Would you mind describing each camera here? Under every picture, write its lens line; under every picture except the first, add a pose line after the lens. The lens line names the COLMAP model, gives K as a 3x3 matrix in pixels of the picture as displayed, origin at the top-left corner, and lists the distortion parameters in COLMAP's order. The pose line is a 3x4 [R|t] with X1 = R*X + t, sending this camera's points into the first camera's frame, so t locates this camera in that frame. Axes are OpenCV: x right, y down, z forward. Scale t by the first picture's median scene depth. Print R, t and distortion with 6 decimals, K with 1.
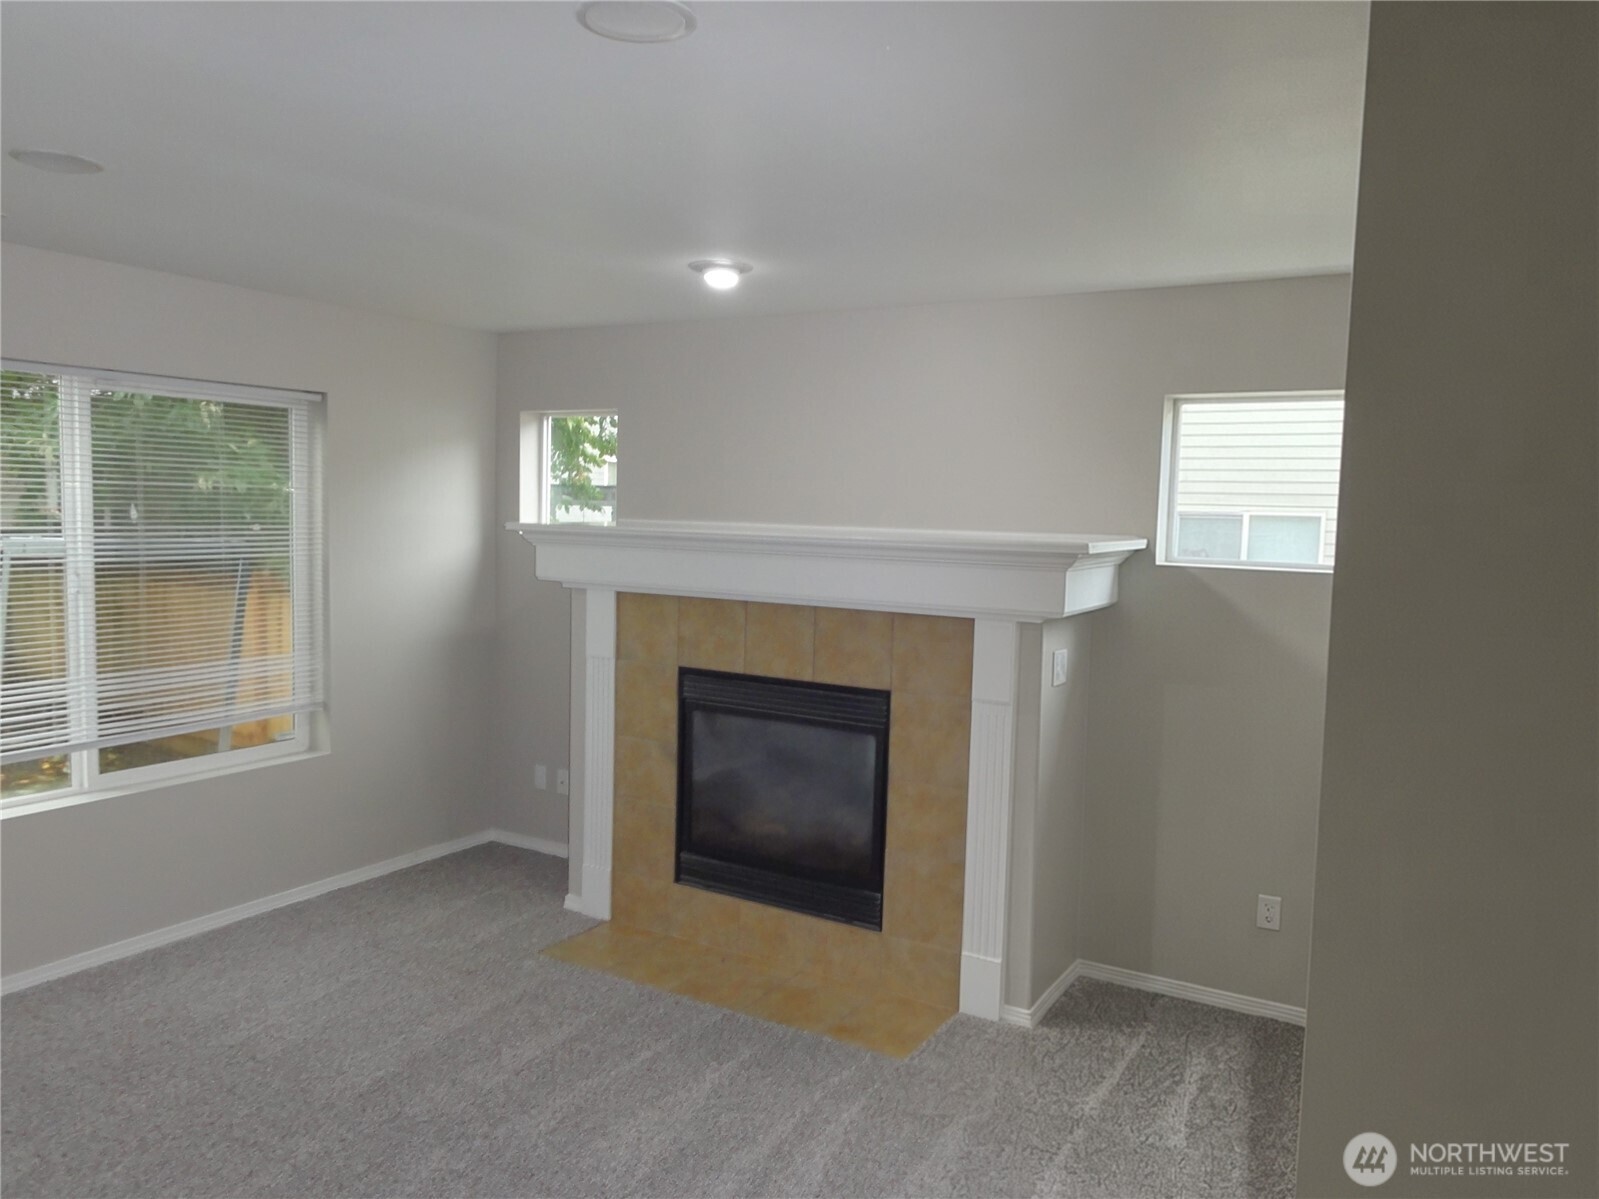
lens RADIAL K [[1230.2, 0, 798.7], [0, 1230.2, 599.0], [0, 0, 1]] dist [-0.010646, -0.005128]
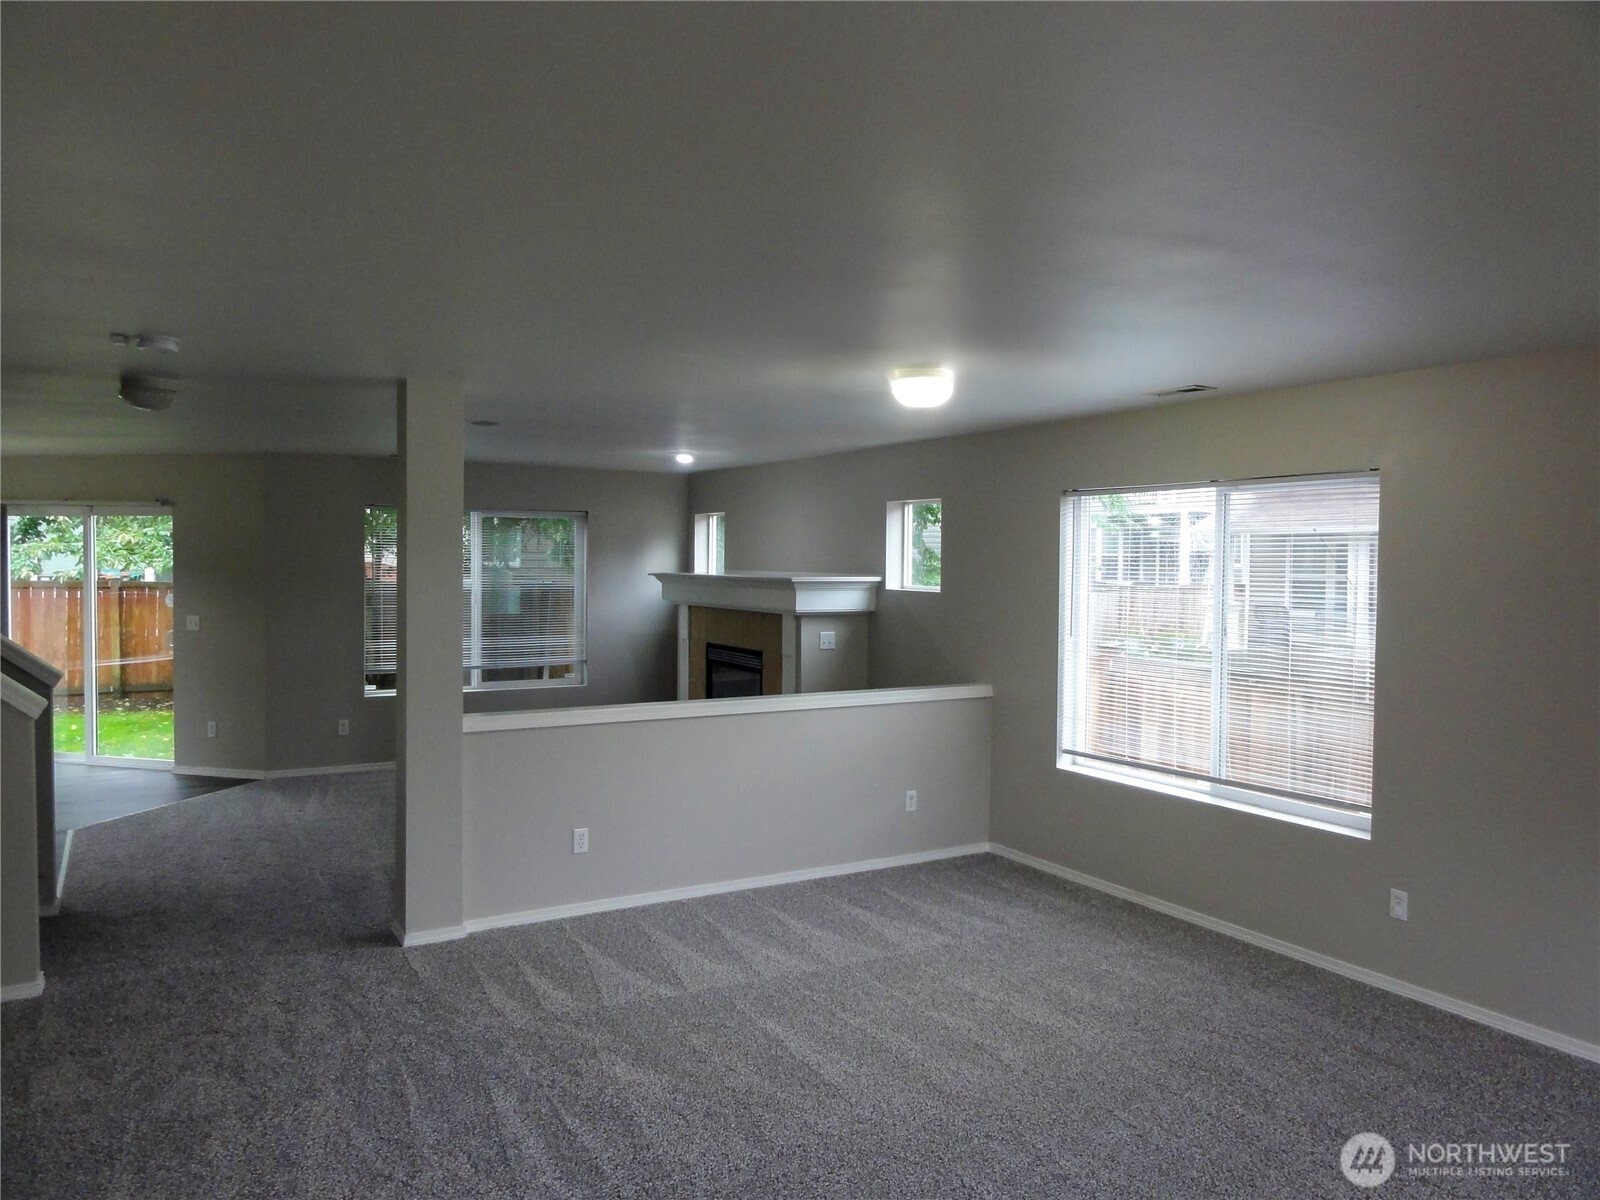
lens RADIAL K [[1140.9, 0, 805.1], [0, 1140.9, 599.8], [0, 0, 1]] dist [0.014307, 0.002822]
pose [[0.869651, 0.001989, -0.493663, 1.030245], [-0.026751, 0.998712, -0.043102, 0.066058], [0.492941, 0.050690, 0.868585, -0.590518]]
